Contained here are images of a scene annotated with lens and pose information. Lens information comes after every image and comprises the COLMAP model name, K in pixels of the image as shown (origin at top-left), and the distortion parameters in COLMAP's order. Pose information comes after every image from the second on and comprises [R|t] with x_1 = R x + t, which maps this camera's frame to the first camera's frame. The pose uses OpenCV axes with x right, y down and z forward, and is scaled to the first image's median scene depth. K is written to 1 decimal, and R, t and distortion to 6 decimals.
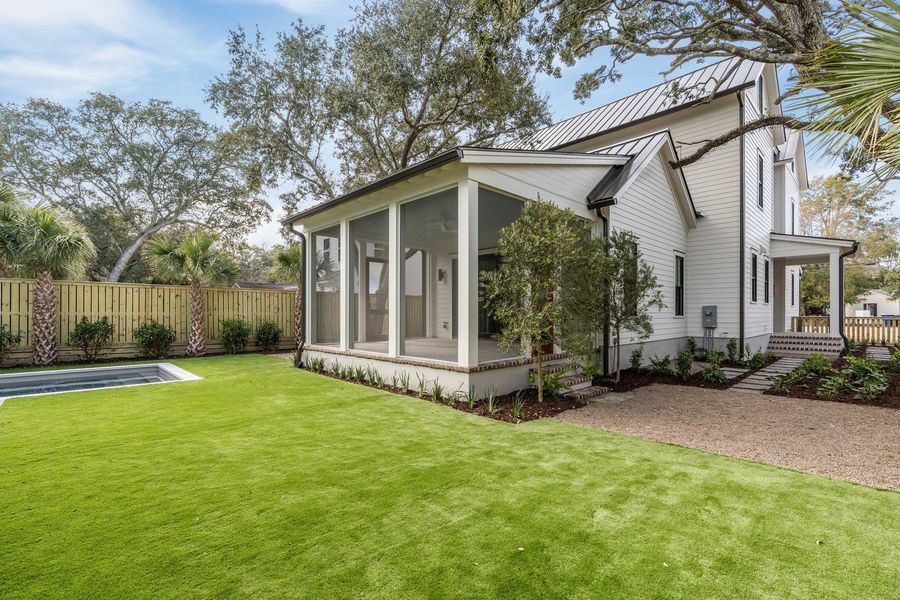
lens RADIAL K [[413.0, 0, 456.7], [0, 413.0, 309.8], [0, 0, 1]] dist [-0.004802, 0.003787]
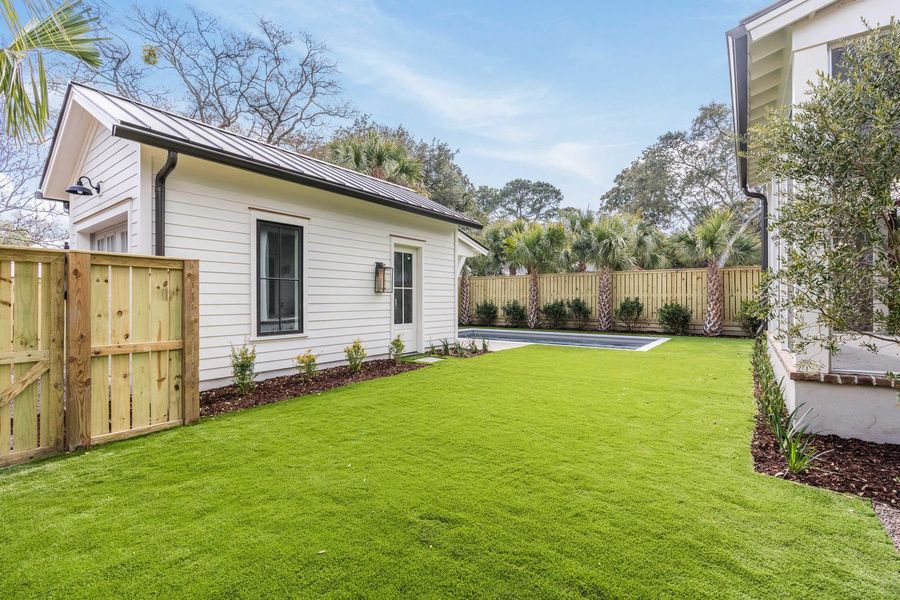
lens RADIAL K [[413.0, 0, 455.6], [0, 413.0, 294.4], [0, 0, 1]] dist [-0.004802, 0.003787]
pose [[0.181172, -0.014701, -0.983341, 0.267325], [0.013534, 0.999831, -0.012454, 0.013466], [0.983358, -0.011053, 0.181341, 0.201958]]
